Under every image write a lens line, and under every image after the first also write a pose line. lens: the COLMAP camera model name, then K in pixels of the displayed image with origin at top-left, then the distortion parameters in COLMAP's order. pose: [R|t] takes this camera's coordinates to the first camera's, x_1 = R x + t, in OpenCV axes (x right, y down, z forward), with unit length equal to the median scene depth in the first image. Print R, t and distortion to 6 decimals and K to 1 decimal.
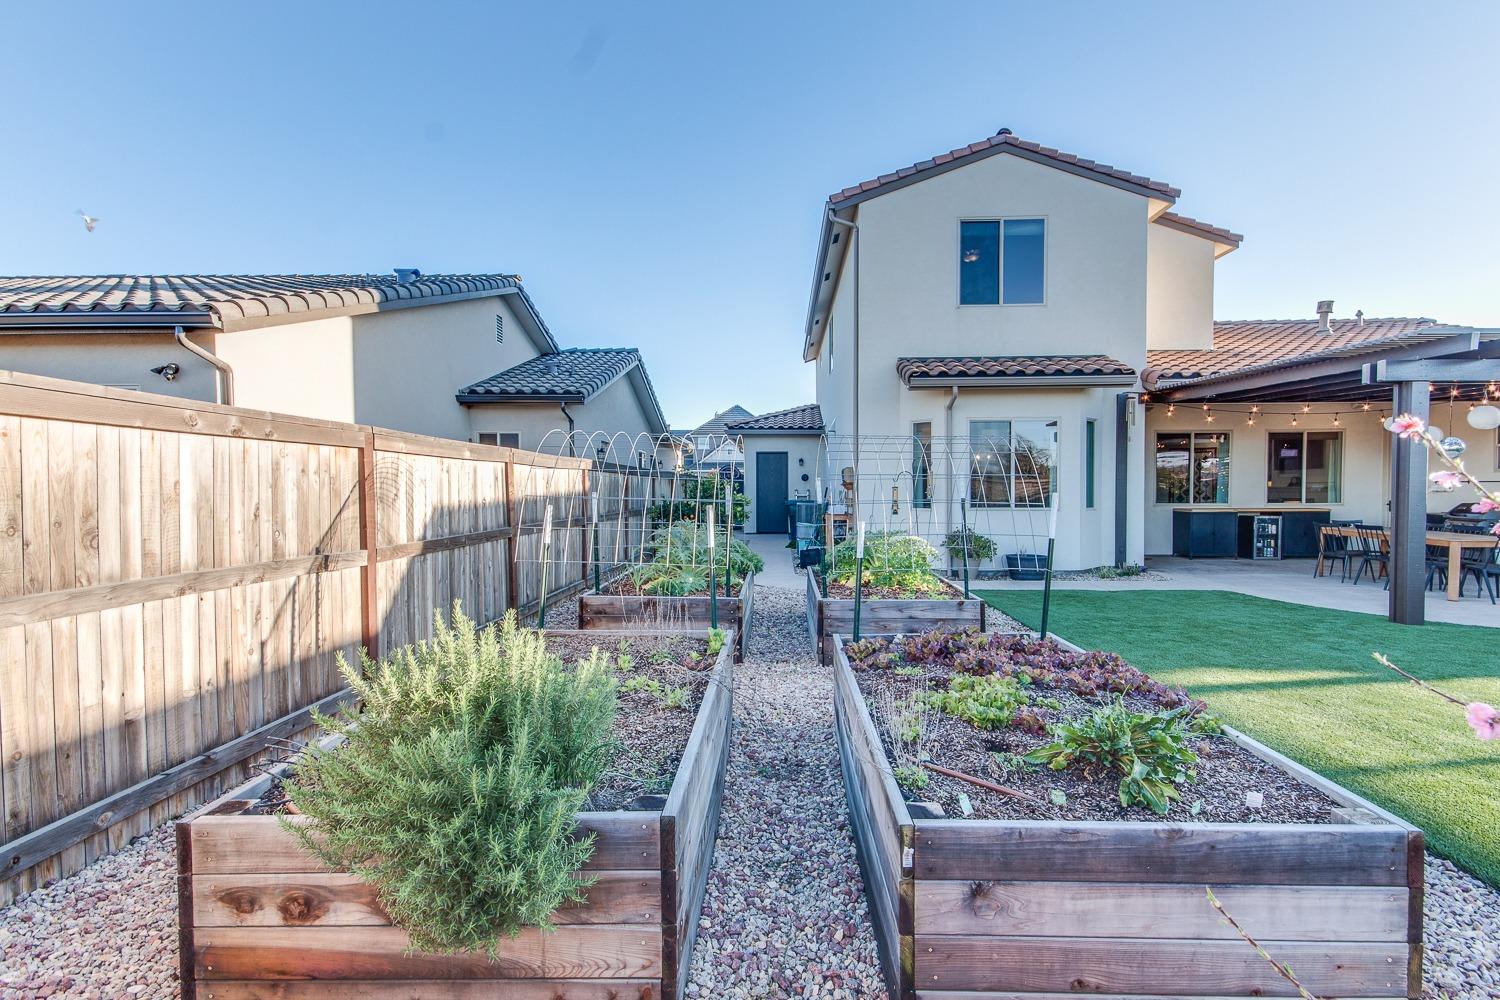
lens RADIAL K [[694.2, 0, 750.0], [0, 694.2, 500.0], [0, 0, 1]] dist [0.000271, 0.000059]
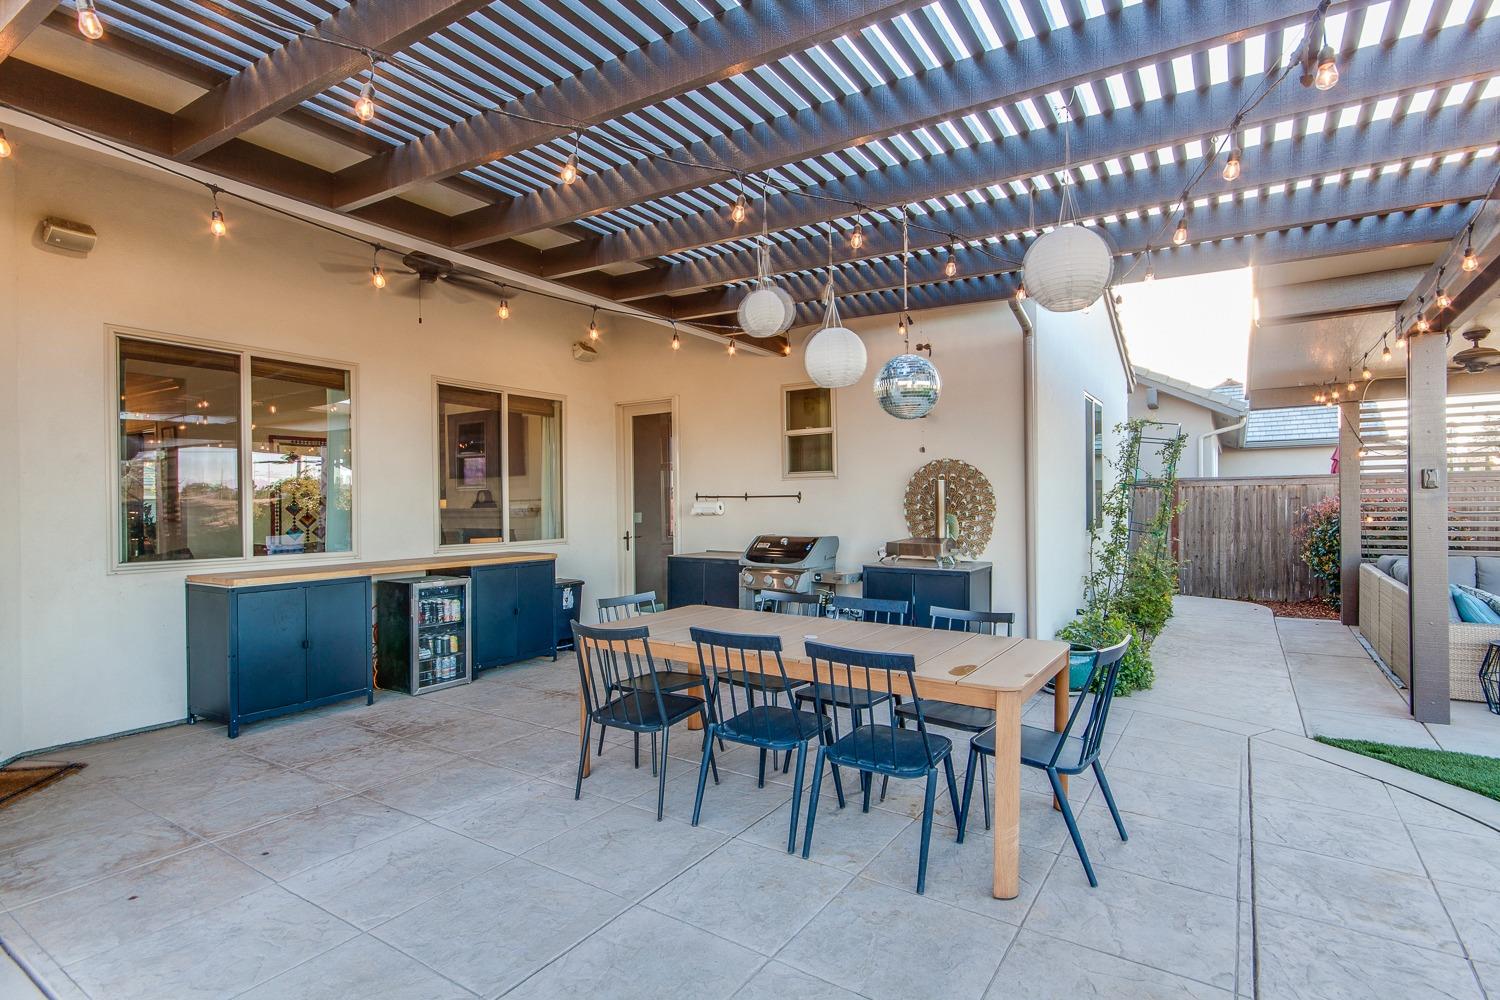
lens RADIAL K [[759.1, 0, 749.1], [0, 759.1, 507.7], [0, 0, 1]] dist [0.042578, 0.000065]
pose [[0.519335, -0.010933, 0.854501, 0.523590], [0.027551, 0.999613, -0.003955, -0.016115], [-0.854127, 0.025597, 0.519435, 0.702138]]
